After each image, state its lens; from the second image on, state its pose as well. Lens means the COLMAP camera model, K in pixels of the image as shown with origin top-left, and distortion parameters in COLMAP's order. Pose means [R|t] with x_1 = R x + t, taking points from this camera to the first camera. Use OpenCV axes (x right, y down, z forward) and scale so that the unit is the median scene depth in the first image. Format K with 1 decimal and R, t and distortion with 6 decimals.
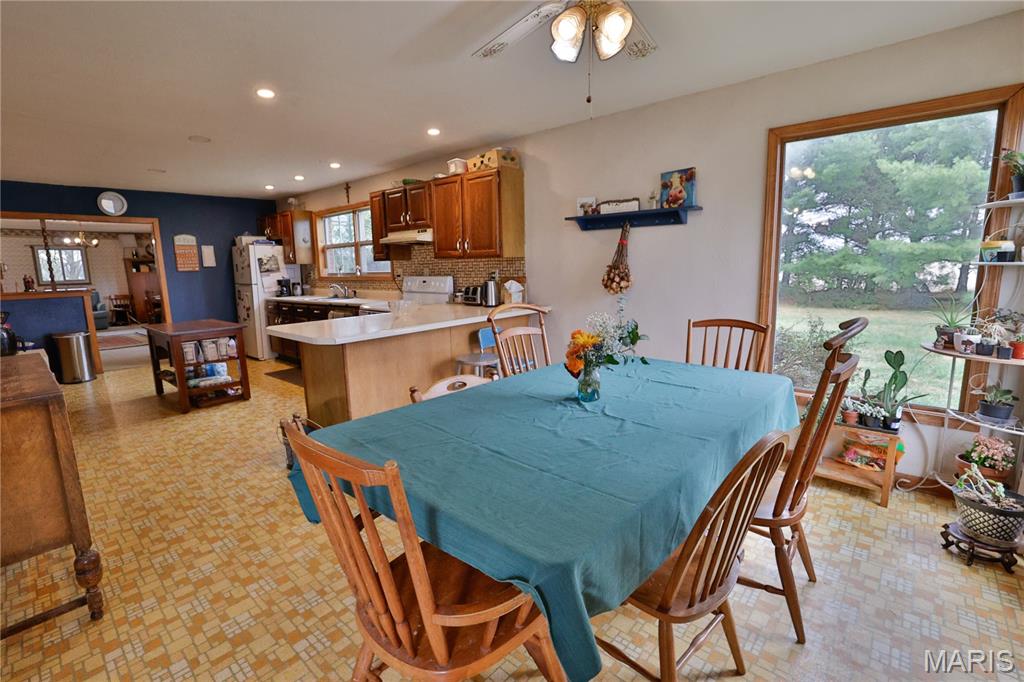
lens RADIAL K [[463.8, 0, 510.8], [0, 463.8, 337.7], [0, 0, 1]] dist [-0.055694, 0.021619]
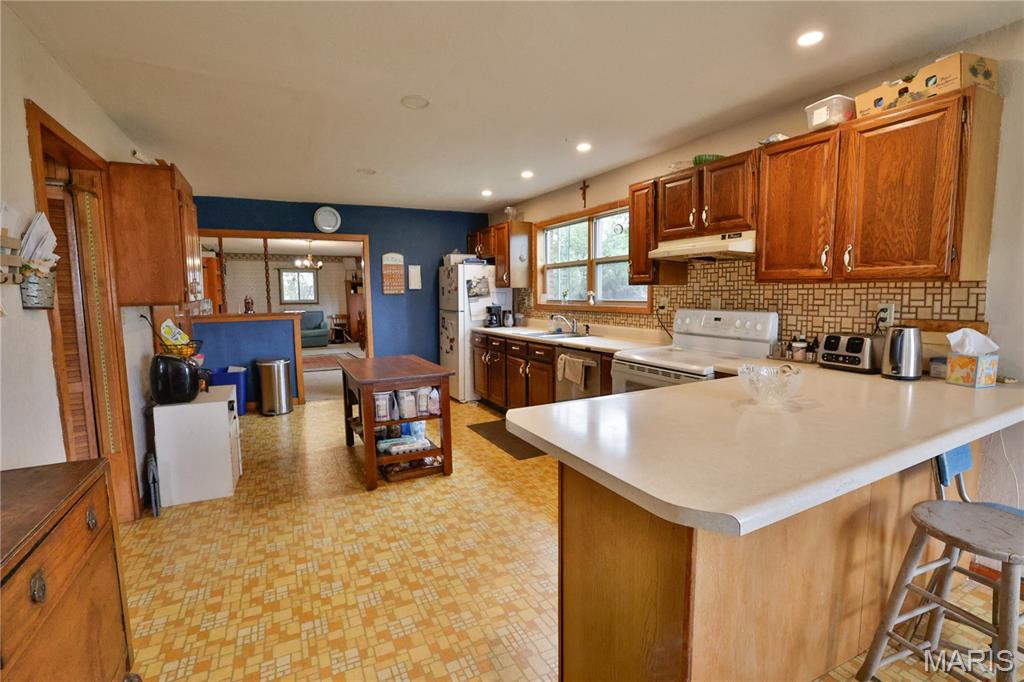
lens RADIAL K [[463.8, 0, 510.8], [0, 463.8, 337.7], [0, 0, 1]] dist [-0.055694, 0.021619]
pose [[0.929402, 0.046532, -0.366123, -0.211642], [-0.066176, 0.996954, -0.041282, -0.051086], [0.363087, 0.062596, 0.929650, 0.319737]]
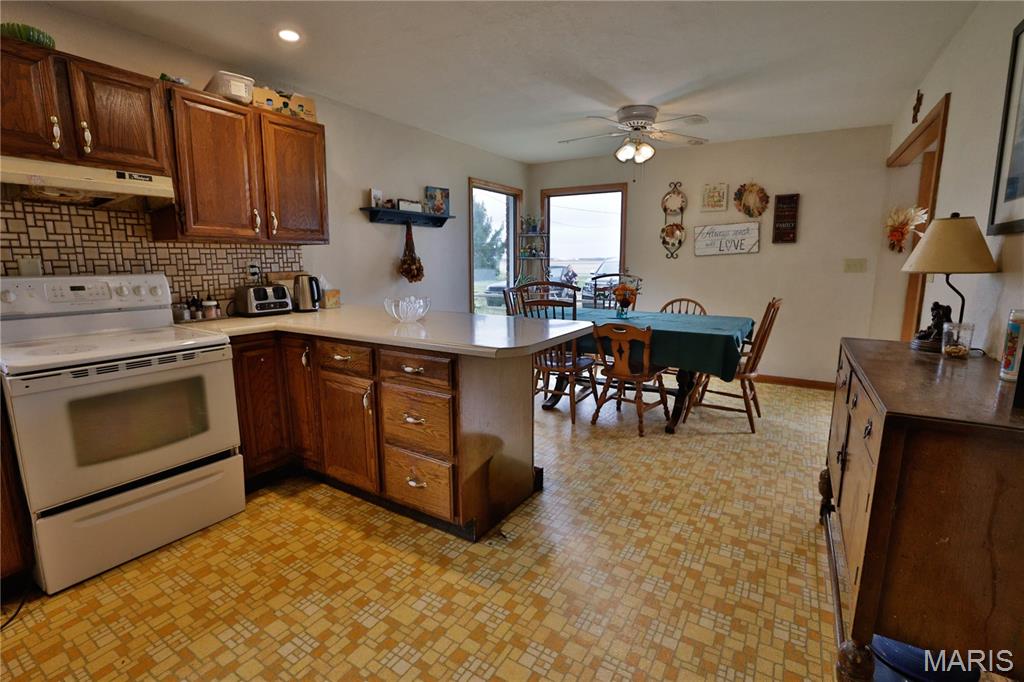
lens RADIAL K [[463.8, 0, 510.8], [0, 463.8, 337.7], [0, 0, 1]] dist [-0.055694, 0.021619]
pose [[-0.166745, -0.140966, 0.975871, -0.655131], [0.162175, 0.972327, 0.168164, -0.078425], [-0.972572, 0.186302, -0.139270, 0.652387]]
